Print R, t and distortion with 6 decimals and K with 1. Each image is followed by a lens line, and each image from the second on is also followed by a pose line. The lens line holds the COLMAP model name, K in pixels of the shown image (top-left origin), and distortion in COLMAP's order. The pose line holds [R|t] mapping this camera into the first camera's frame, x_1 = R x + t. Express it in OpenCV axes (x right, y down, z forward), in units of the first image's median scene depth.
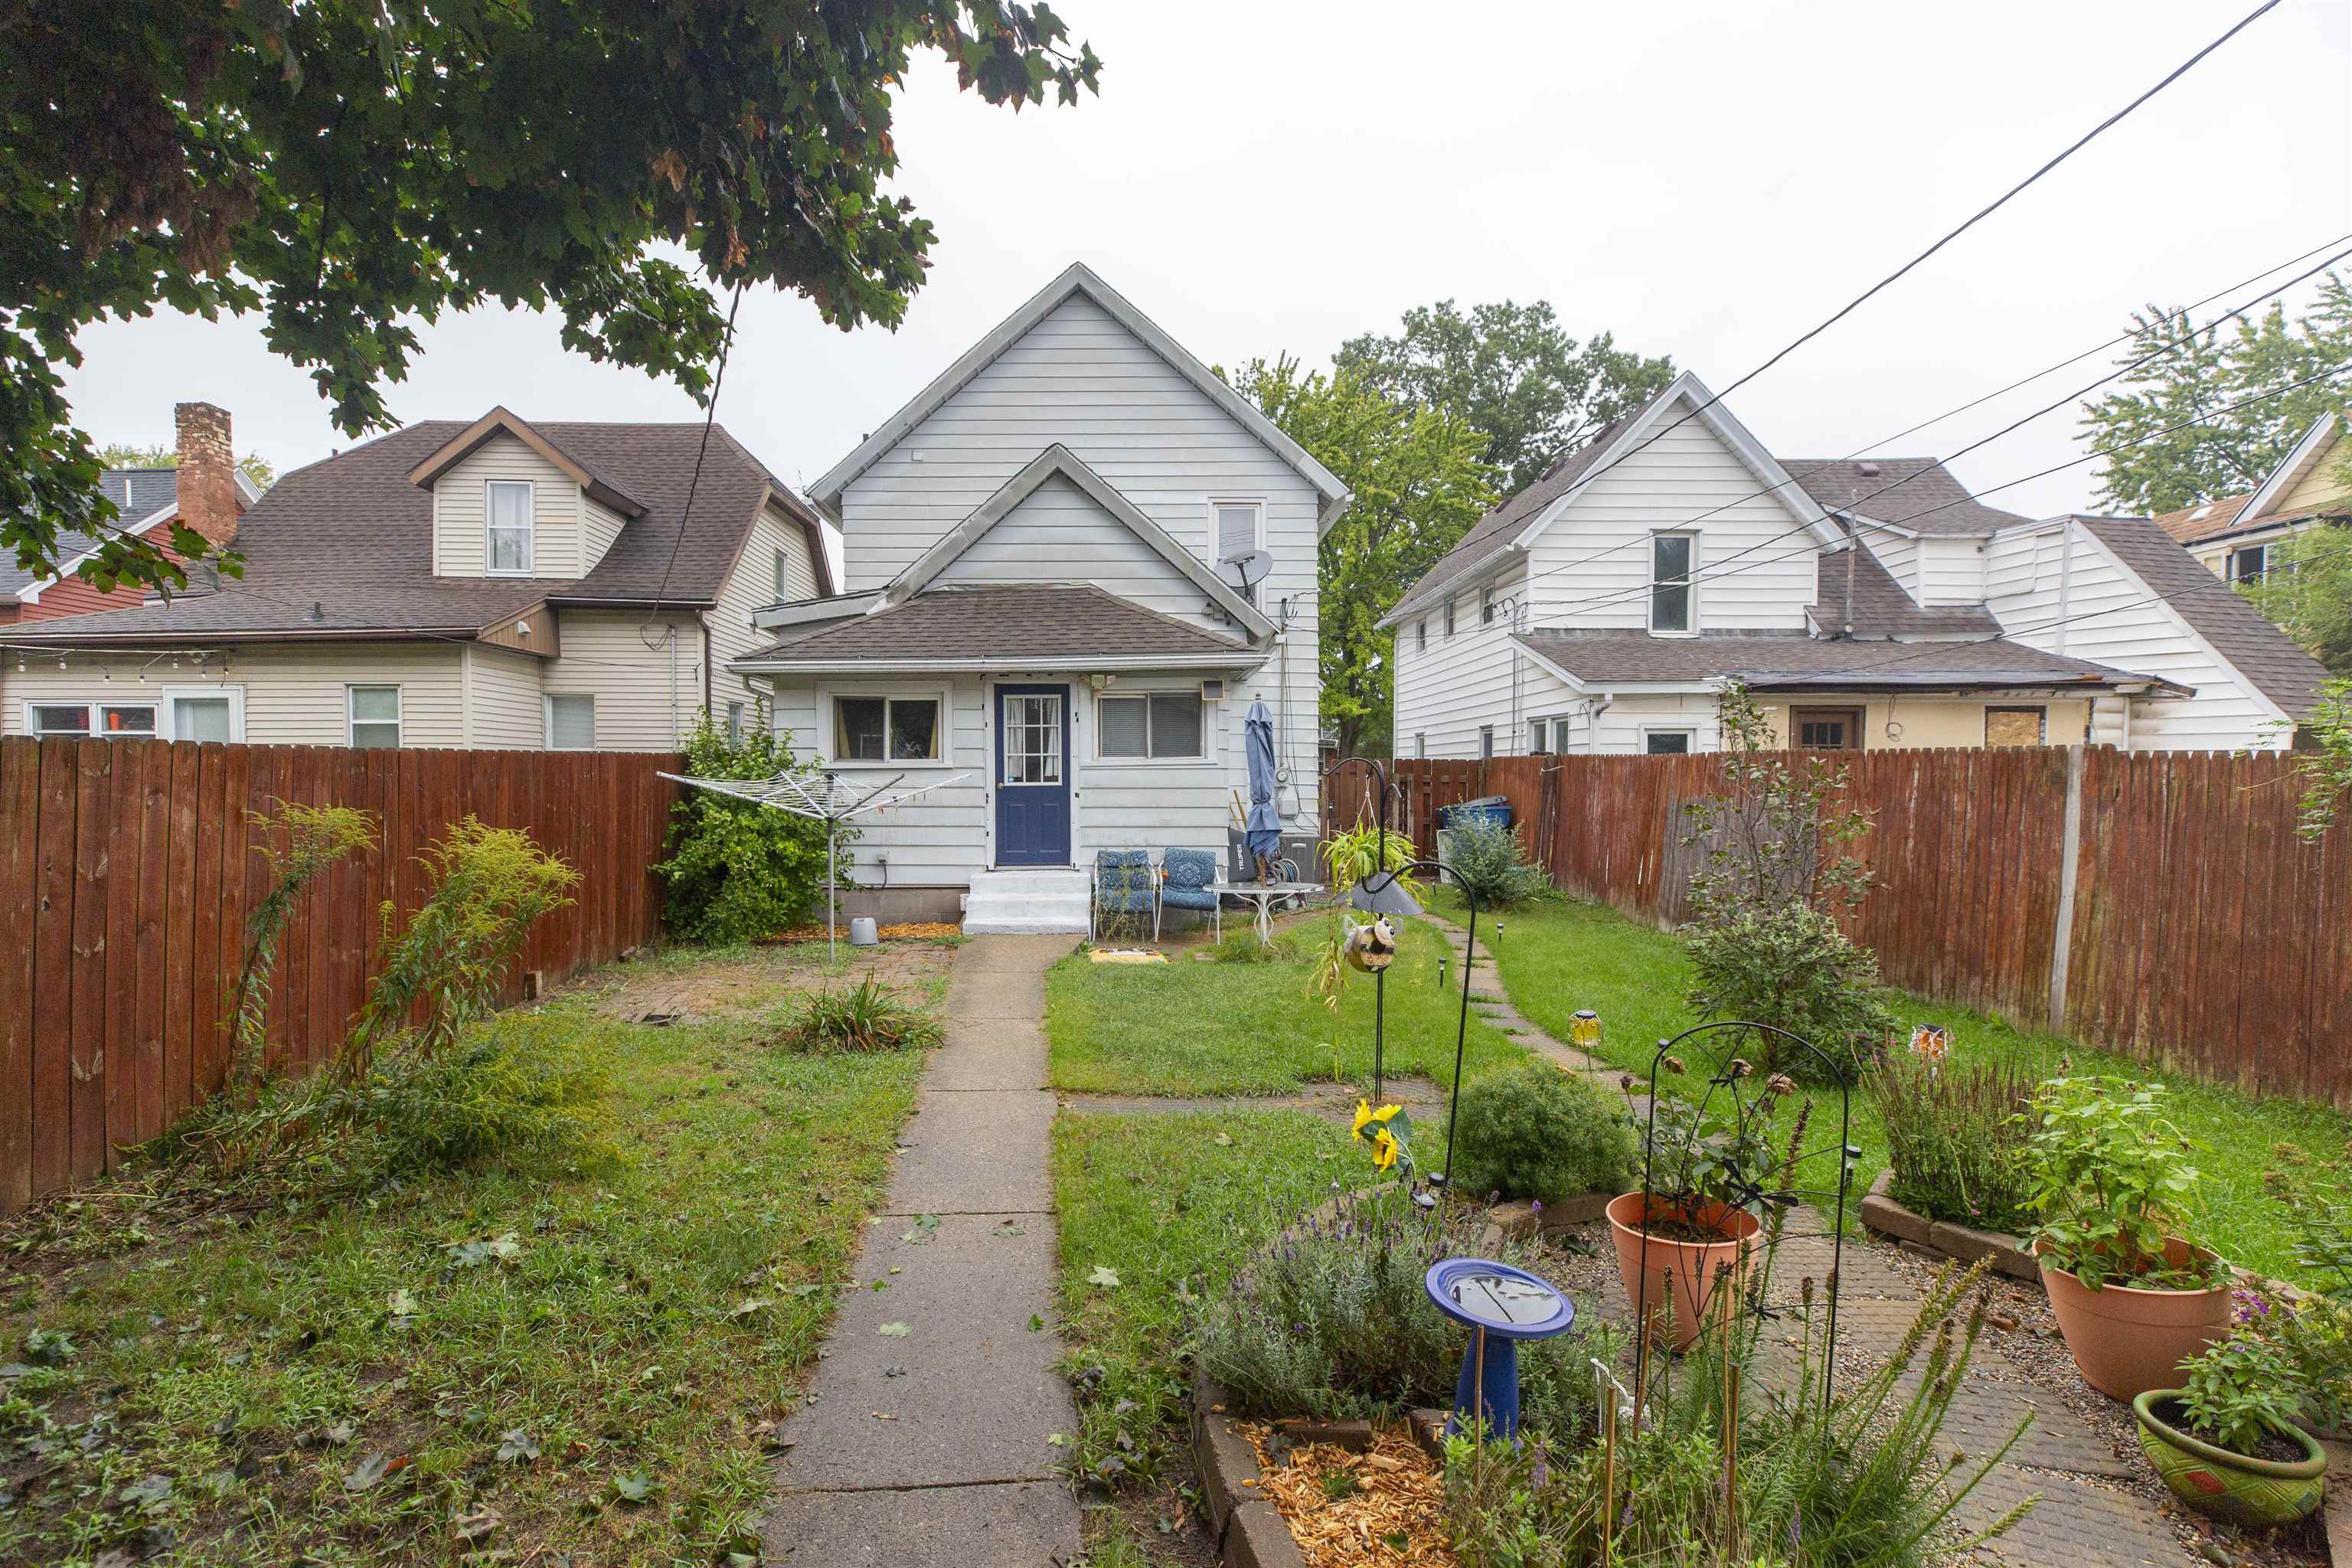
lens RADIAL K [[1089.2, 0, 1176.0], [0, 1089.2, 784.0], [0, 0, 1]] dist [0.001505, 0.000439]
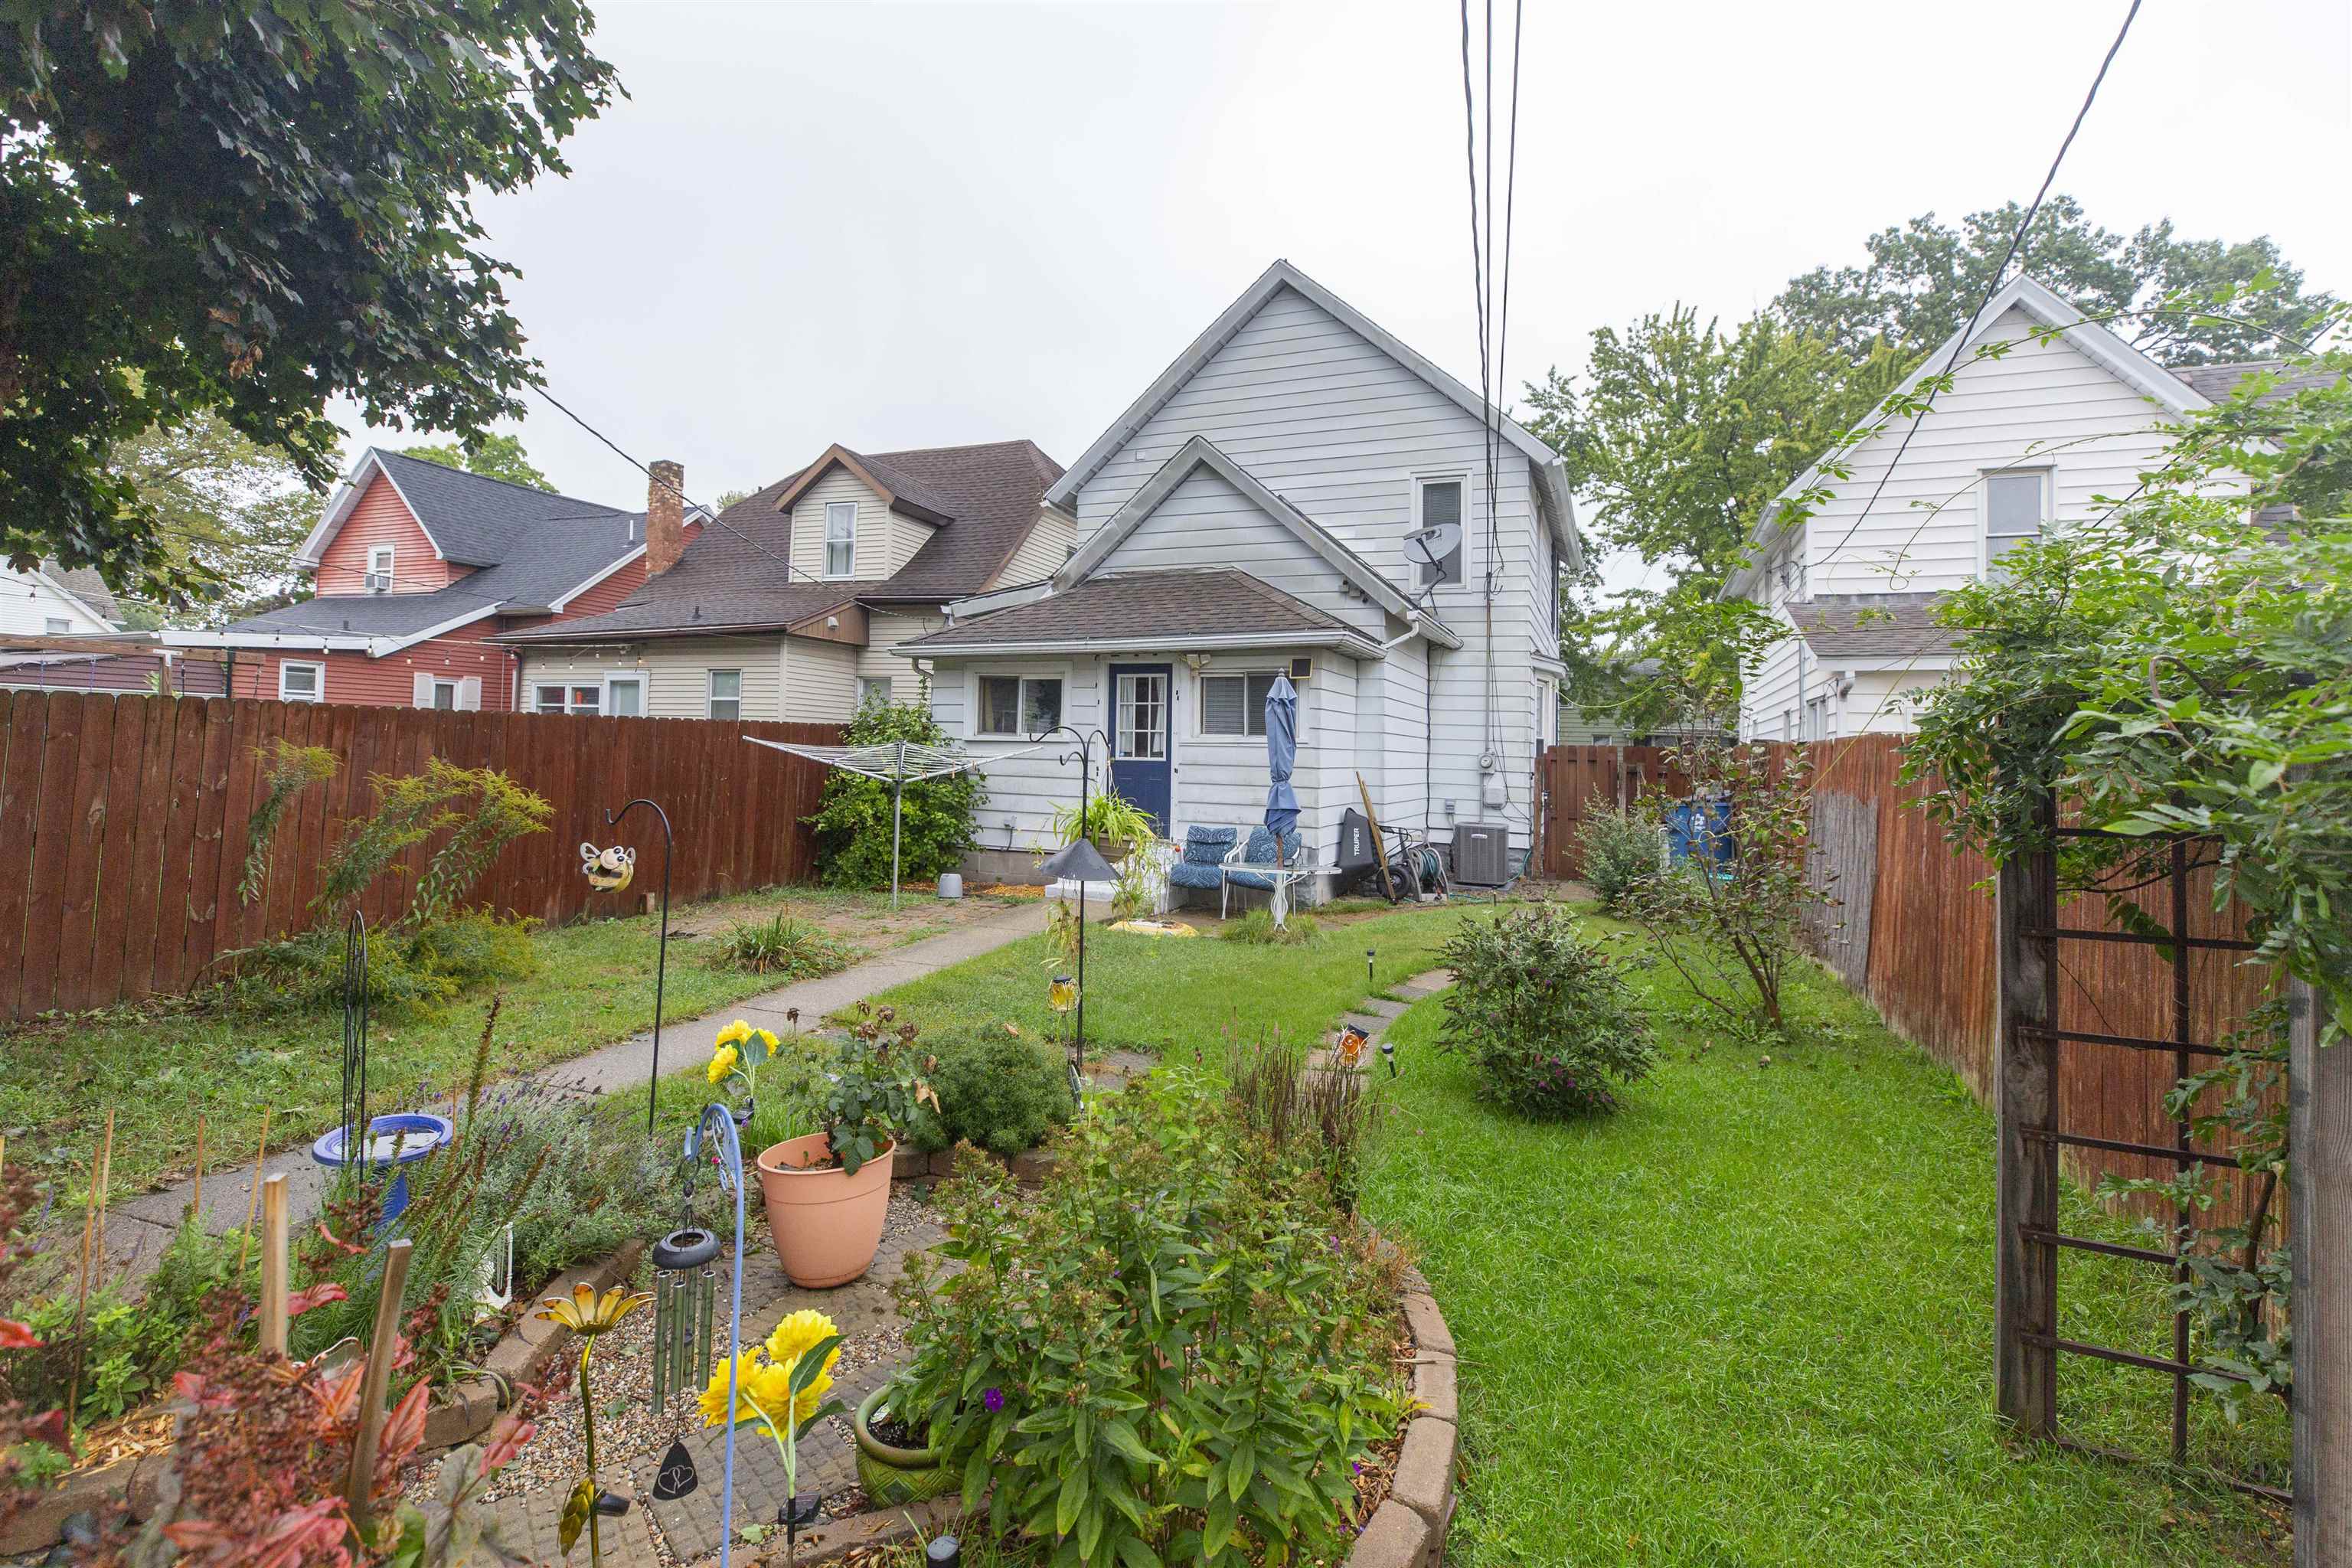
lens RADIAL K [[1108.4, 0, 1176.2], [0, 1108.4, 691.4], [0, 0, 1]] dist [0.002745, 0.000915]
pose [[0.919669, 0.001549, -0.392691, 0.251039], [-0.029953, 0.997356, -0.066213, 0.003728], [0.391550, 0.072656, 0.917284, 0.027239]]
